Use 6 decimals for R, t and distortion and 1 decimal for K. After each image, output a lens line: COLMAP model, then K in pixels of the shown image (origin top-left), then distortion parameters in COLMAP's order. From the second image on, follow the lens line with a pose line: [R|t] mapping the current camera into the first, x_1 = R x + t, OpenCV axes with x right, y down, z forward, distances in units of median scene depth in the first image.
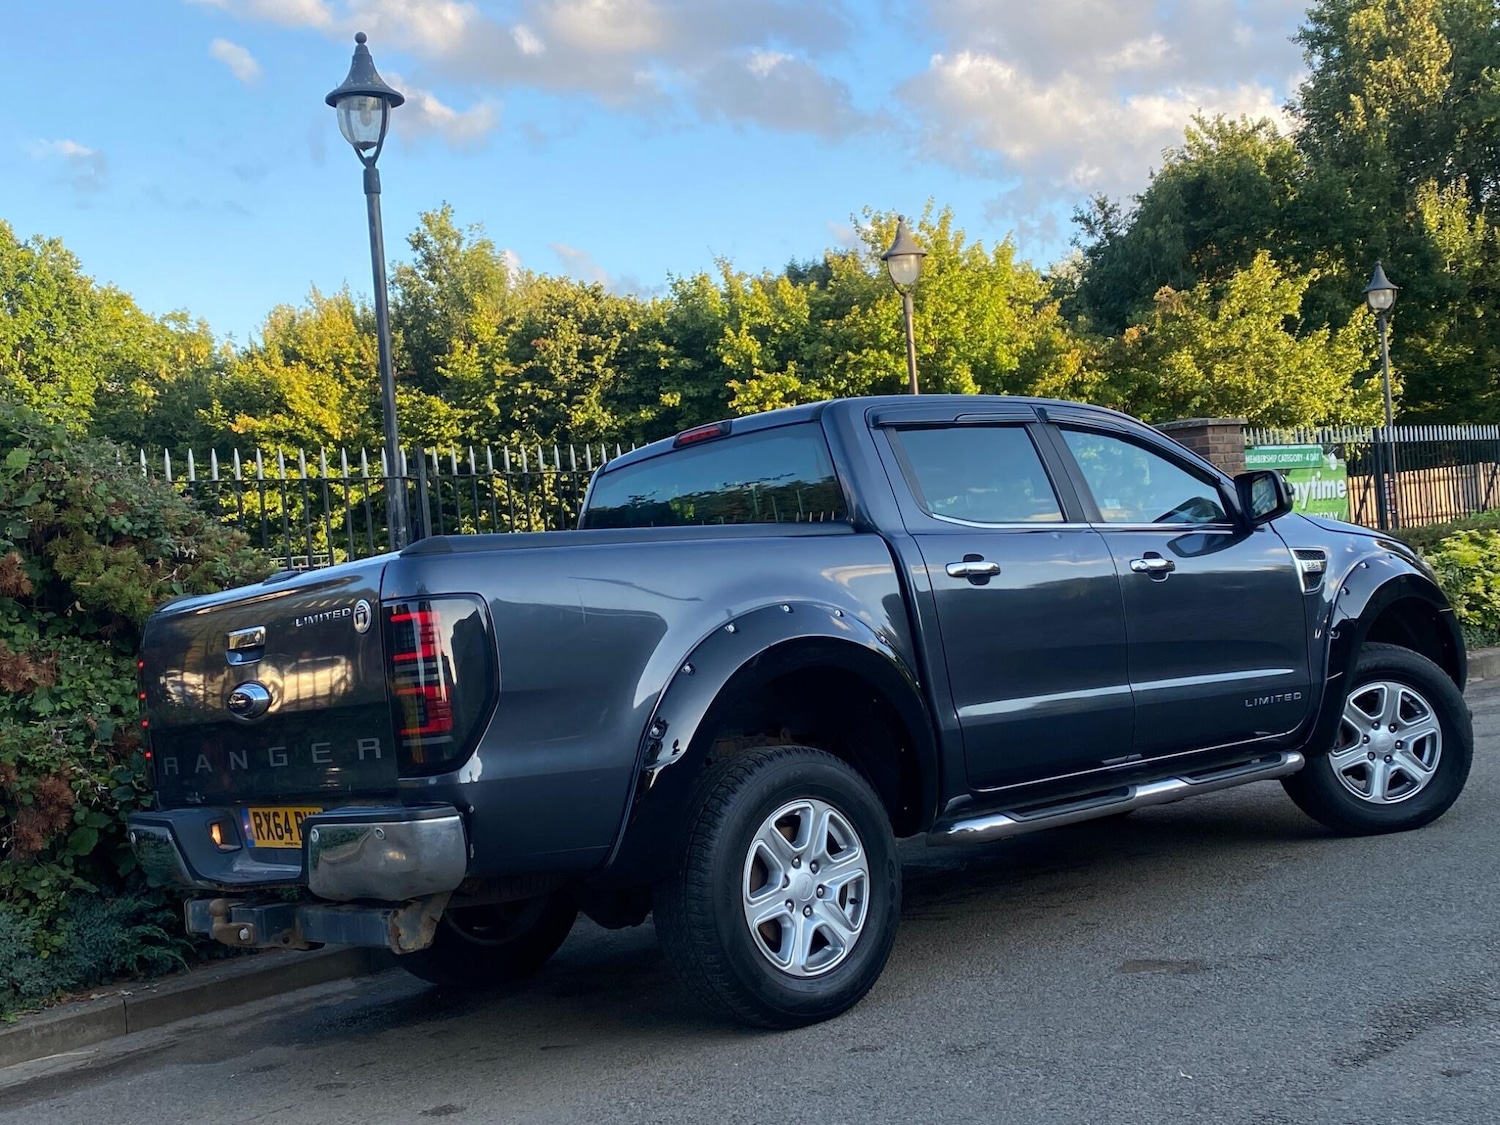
lens RADIAL K [[1766.8, 0, 763.1], [0, 1766.8, 550.8], [0, 0, 1]] dist [0.183079, -0.530181]
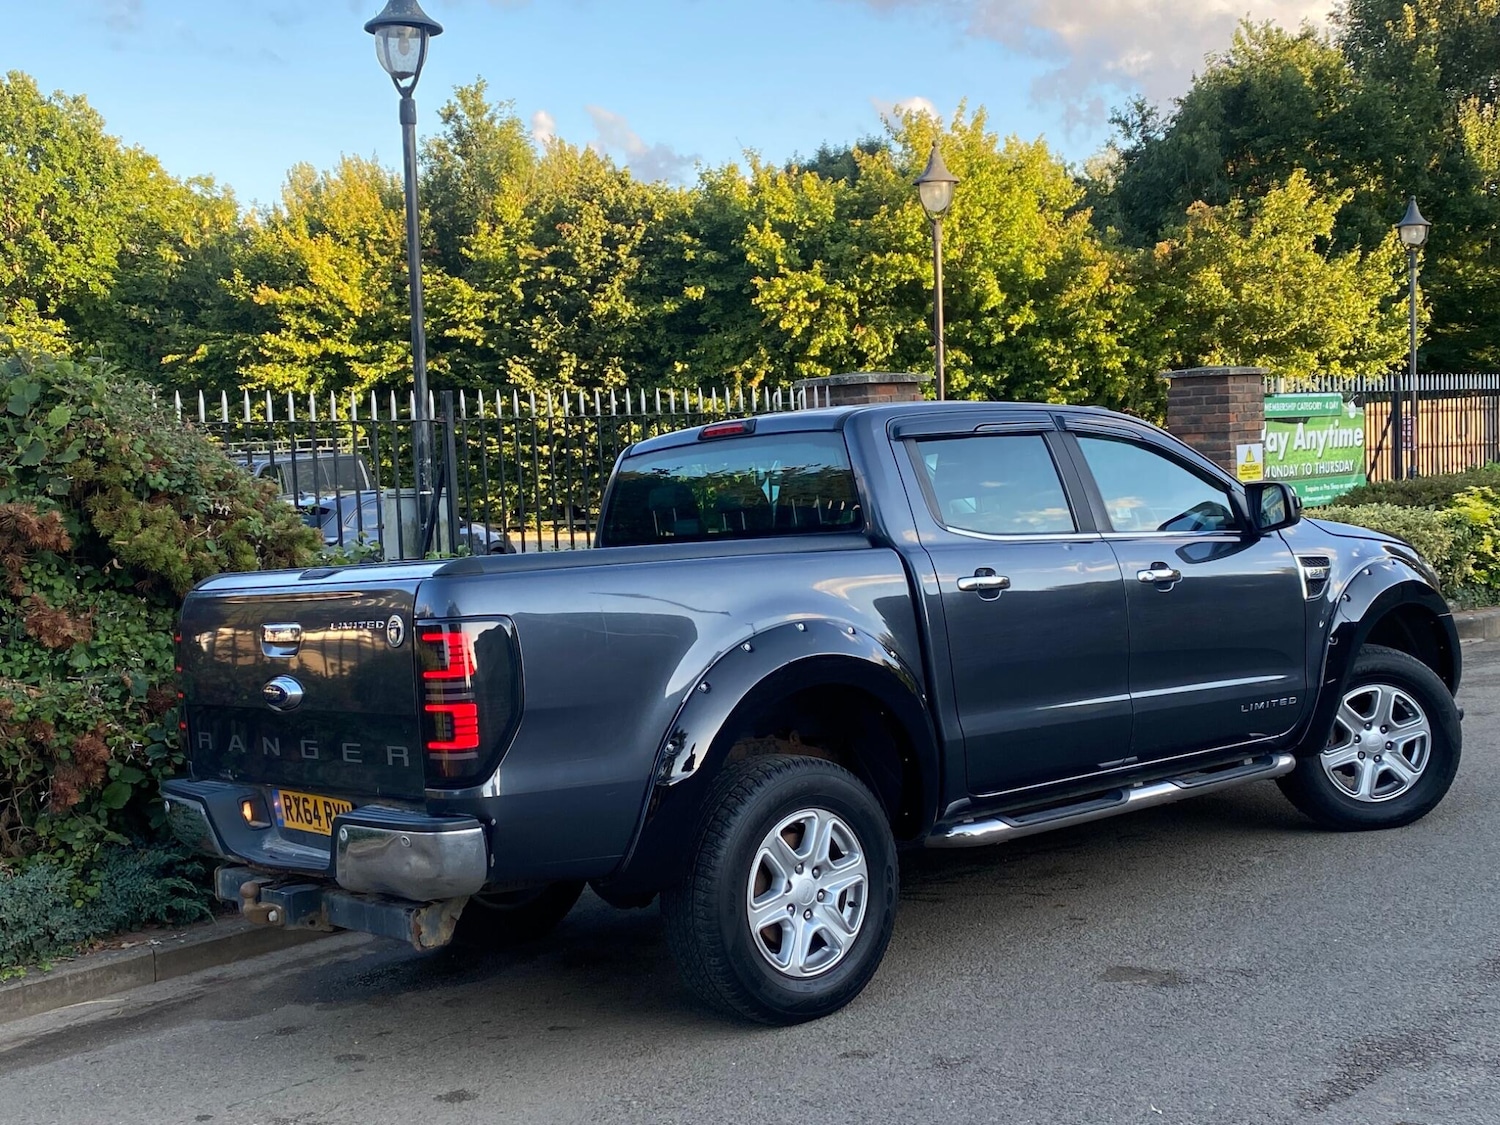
lens RADIAL K [[1766.8, 0, 763.1], [0, 1766.8, 550.8], [0, 0, 1]] dist [0.183079, -0.530181]
pose [[0.998929, 0.045855, -0.006170, -0.002229], [-0.045335, 0.996691, 0.067474, -0.038744], [0.009244, -0.067122, 0.997702, -0.015733]]
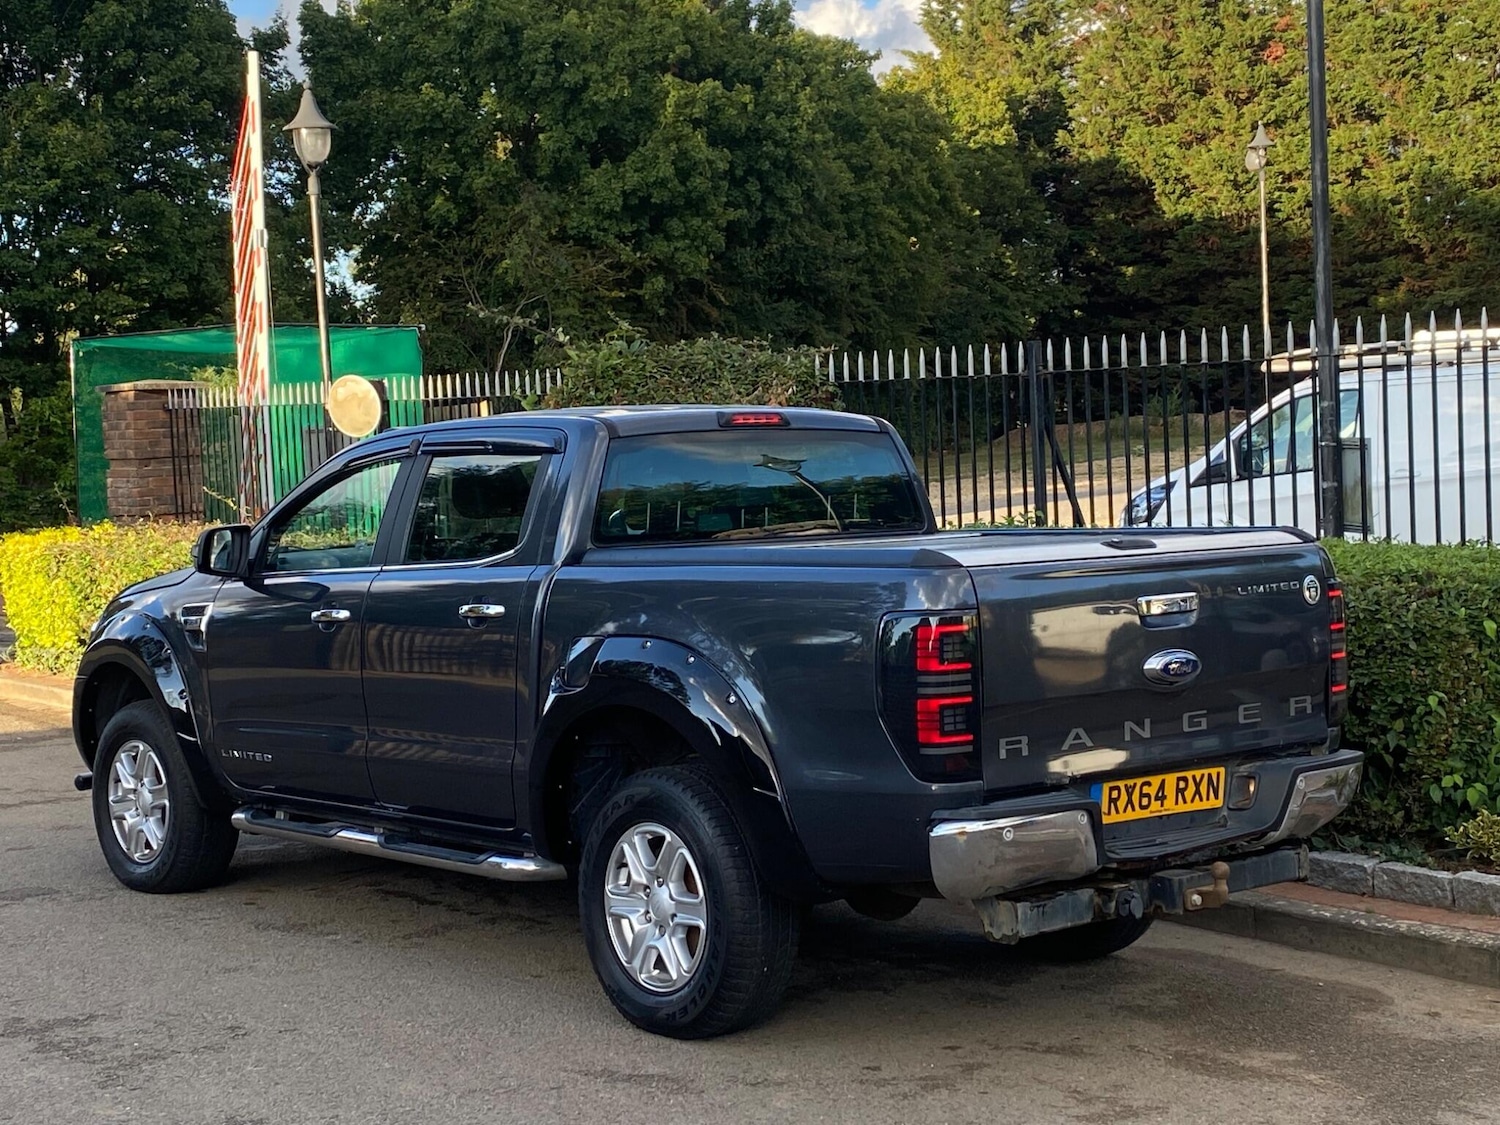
lens RADIAL K [[2335.1, 0, 750.0], [0, 2335.1, 562.5], [0, 0, 1]] dist [0.256015, -0.965292]
pose [[-0.132763, 0.159071, -0.978300, 0.908180], [0.062125, 0.986432, 0.151963, -0.123664], [0.989199, -0.040601, -0.140844, 0.896711]]
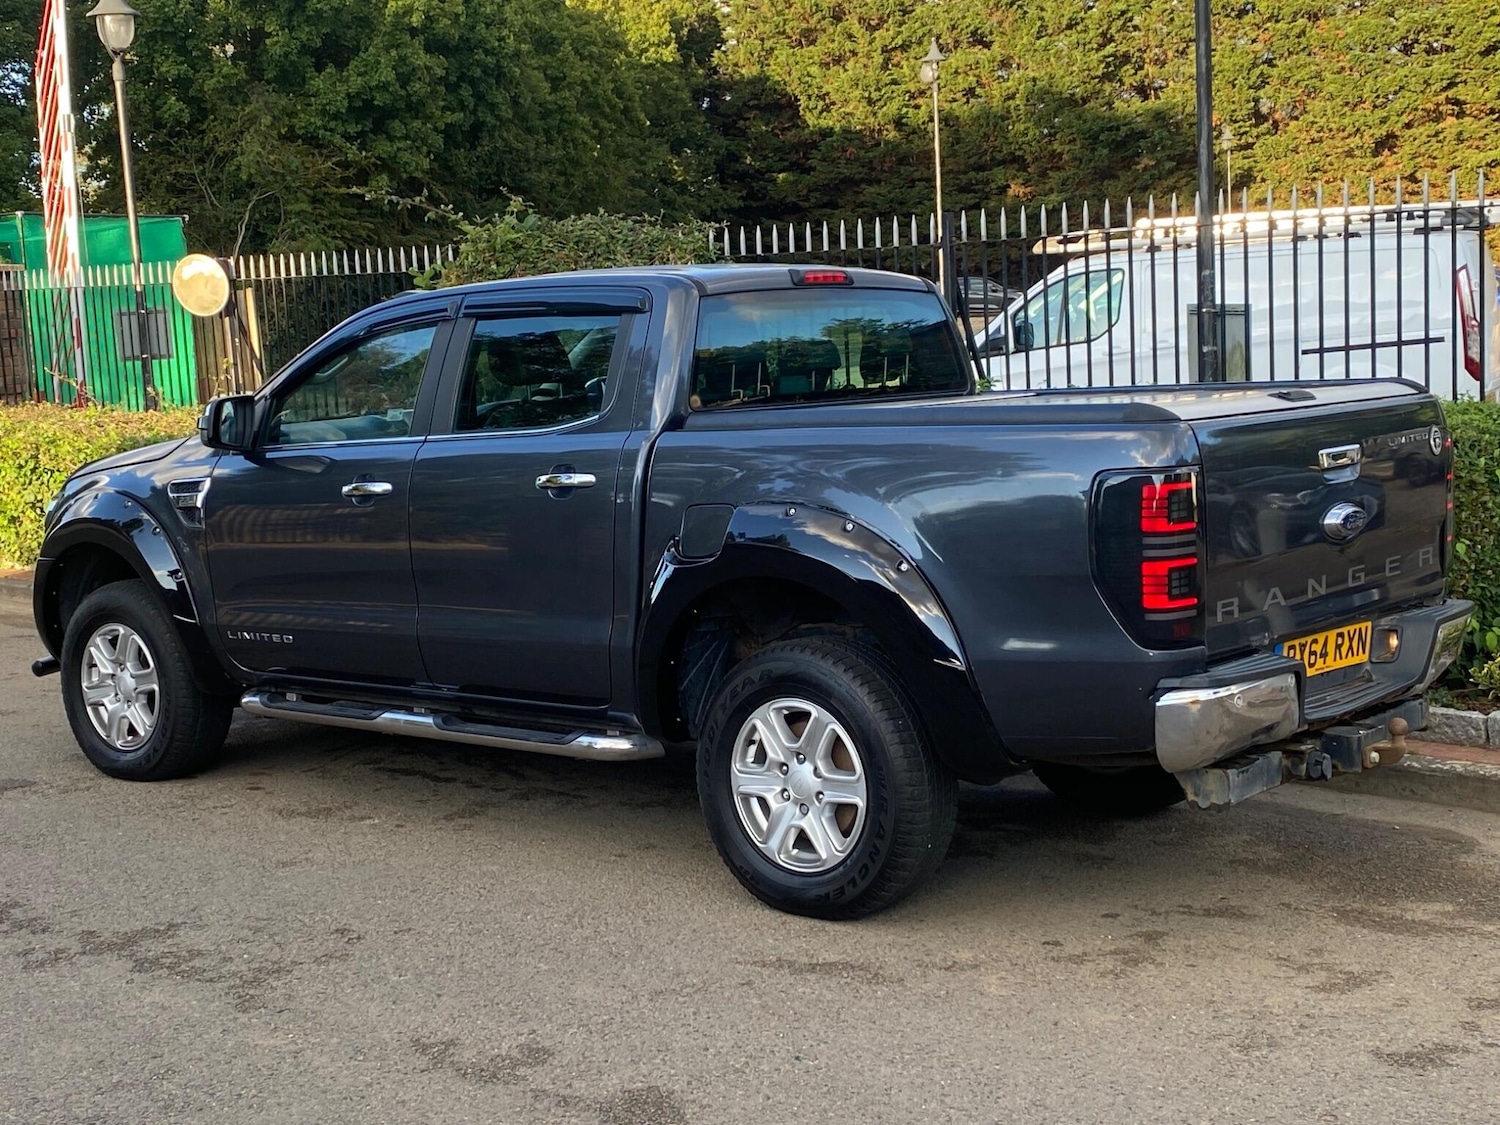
lens RADIAL K [[2035.9, 0, 743.5], [0, 2035.9, 556.7], [0, 0, 1]] dist [0.233523, -0.758079]
pose [[0.026122, 0.216523, -0.975928, 0.806773], [0.054123, 0.974523, 0.217659, -0.110161], [0.998193, -0.058506, 0.013738, 0.758604]]
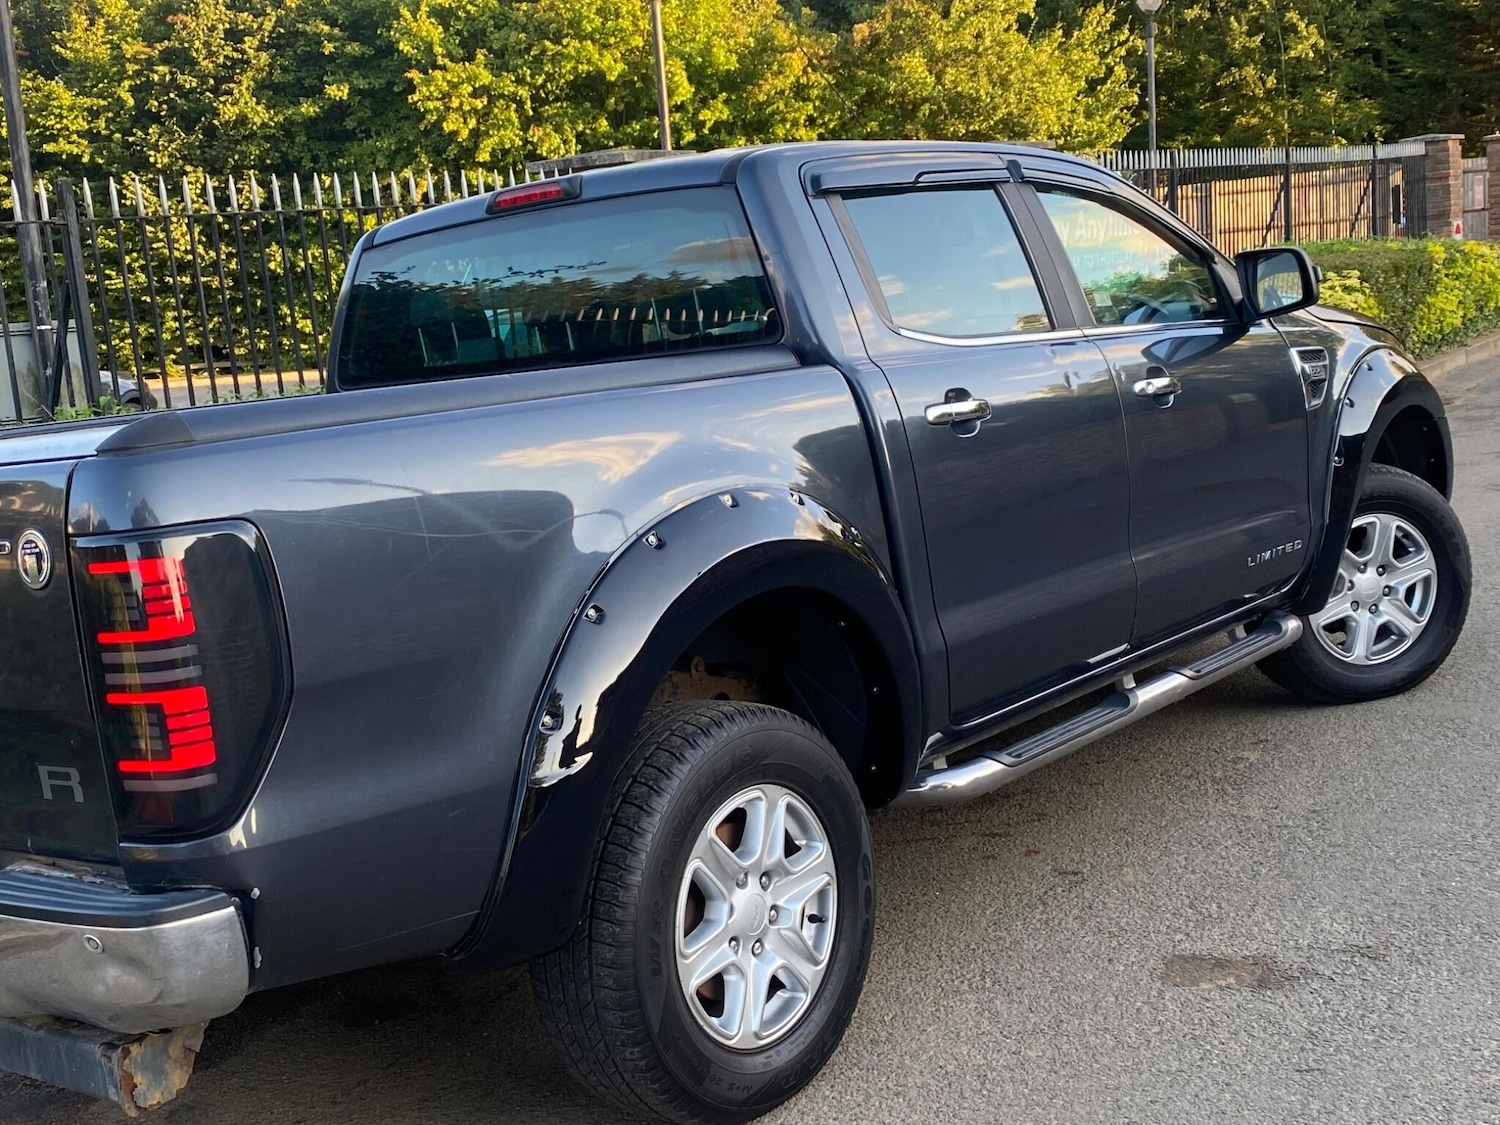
lens RADIAL K [[1832.1, 0, 751.8], [0, 1832.1, 580.2], [0, 0, 1]] dist [0.188969, -0.560024]
pose [[0.985470, -0.023252, 0.168253, -0.043350], [-0.005860, 0.985341, 0.170494, -0.024748], [-0.169751, -0.169002, 0.970888, 0.168120]]
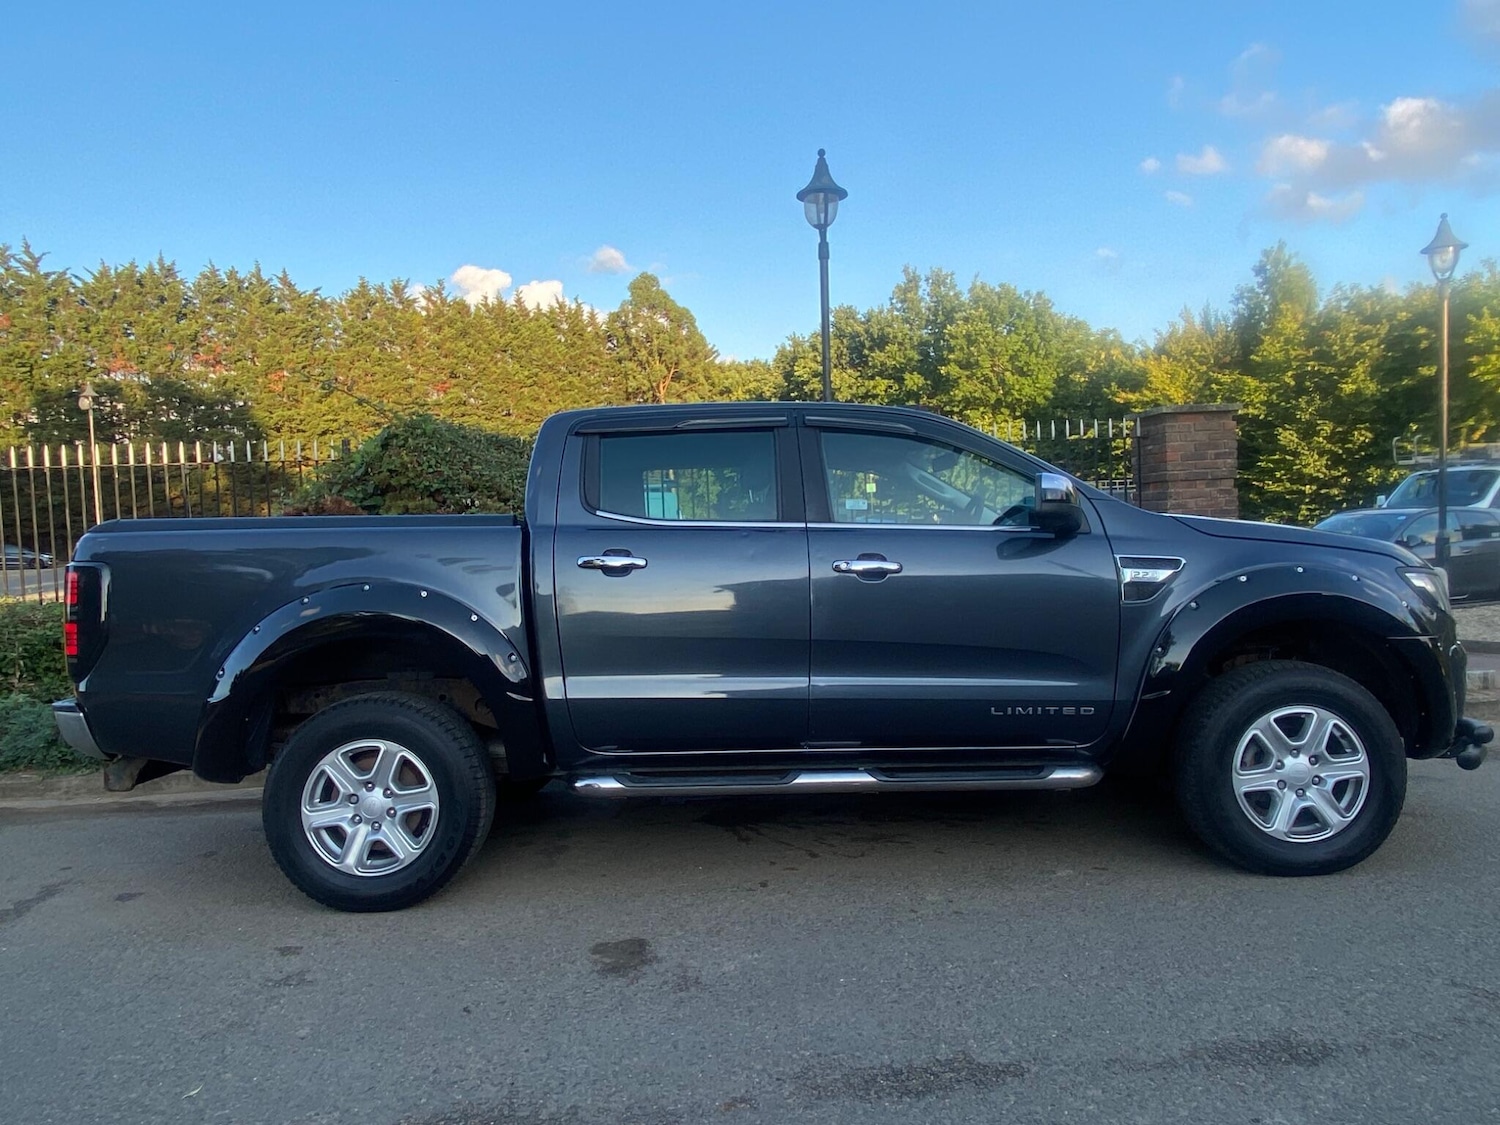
lens RADIAL K [[994.4, 0, 754.5], [0, 994.4, 566.4], [0, 0, 1]] dist [0.070464, -0.088383]
pose [[0.749944, 0.089270, -0.655450, 0.313830], [-0.023834, 0.993855, 0.108089, -0.031857], [0.661072, -0.065439, 0.747464, 0.310434]]
